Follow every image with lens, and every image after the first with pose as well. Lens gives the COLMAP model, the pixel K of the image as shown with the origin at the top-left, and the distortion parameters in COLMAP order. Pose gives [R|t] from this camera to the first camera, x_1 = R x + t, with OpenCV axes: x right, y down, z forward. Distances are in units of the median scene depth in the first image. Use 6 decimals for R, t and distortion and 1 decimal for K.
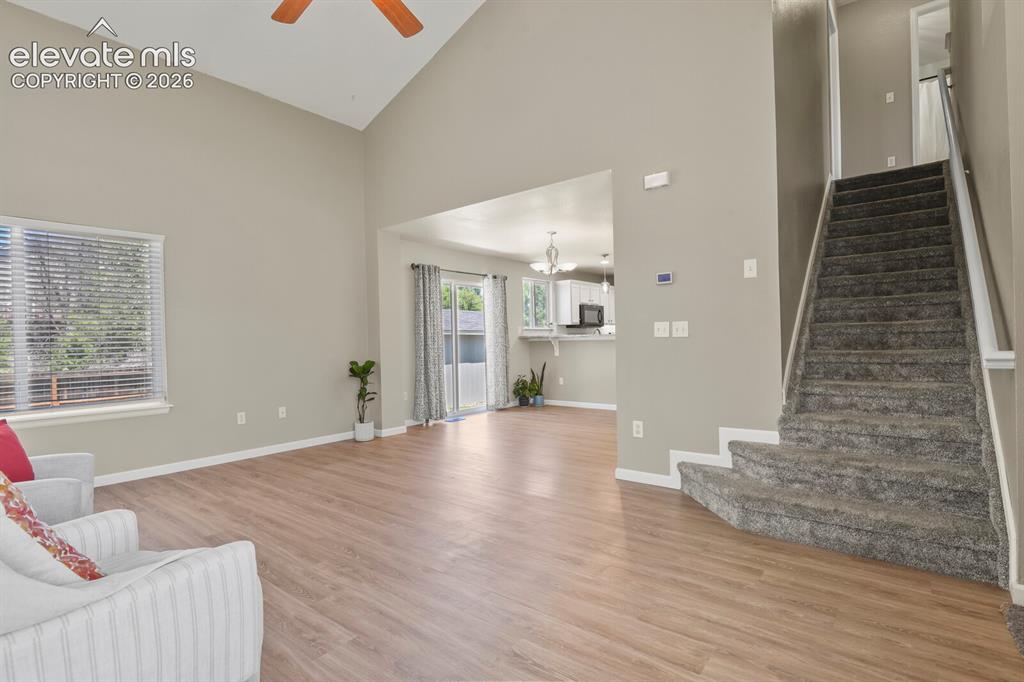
lens RADIAL K [[499.3, 0, 515.5], [0, 499.3, 343.3], [0, 0, 1]] dist [-0.000667, -0.004969]
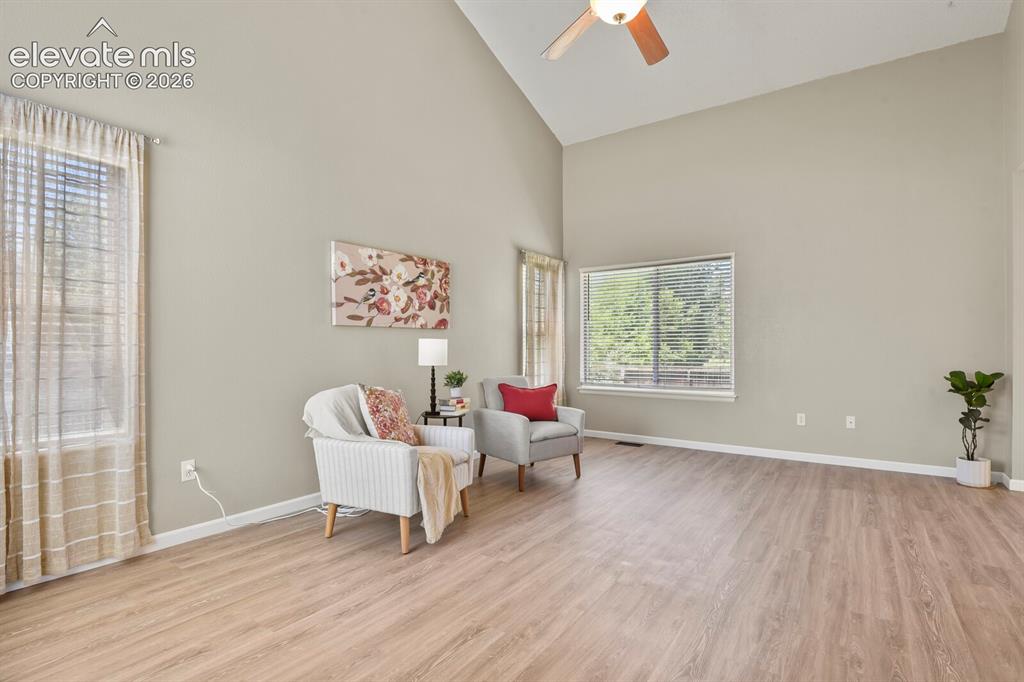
lens RADIAL K [[499.3, 0, 518.7], [0, 499.3, 346.6], [0, 0, 1]] dist [-0.000667, -0.004969]
pose [[0.075754, 0.017241, -0.996977, 0.527227], [-0.008864, 0.999823, 0.016616, -0.008650], [0.997087, 0.007579, 0.075893, 0.483372]]
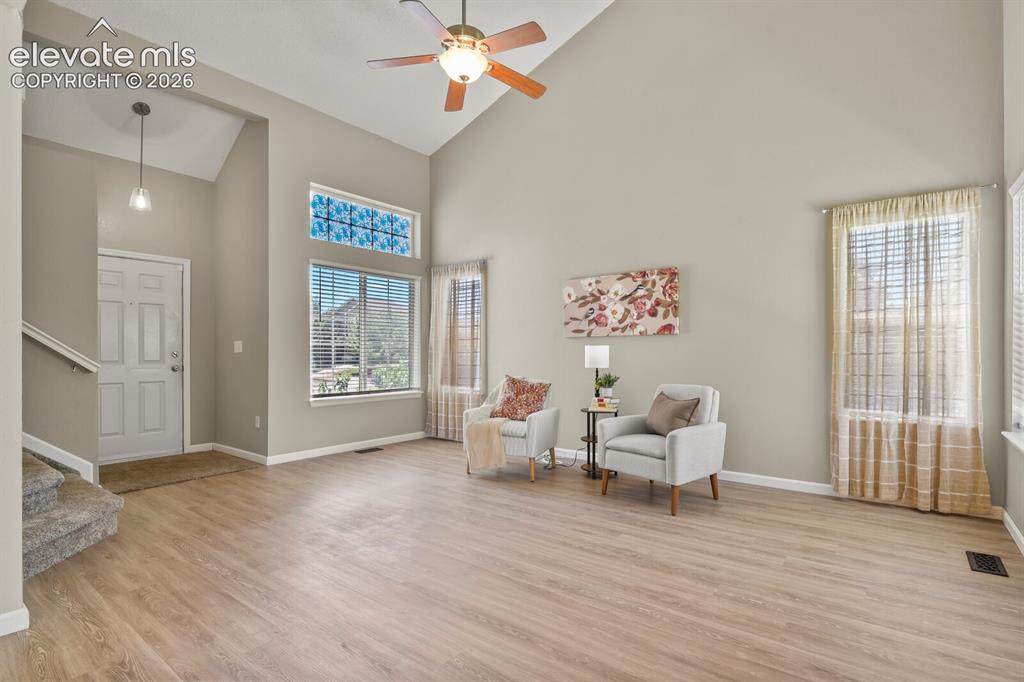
lens RADIAL K [[499.3, 0, 519.4], [0, 499.3, 349.2], [0, 0, 1]] dist [-0.000667, -0.004969]
pose [[-0.999579, 0.021522, -0.019459, -0.314595], [0.021562, 0.999766, -0.001854, 0.001886], [0.019414, -0.002273, -0.999809, 1.625748]]
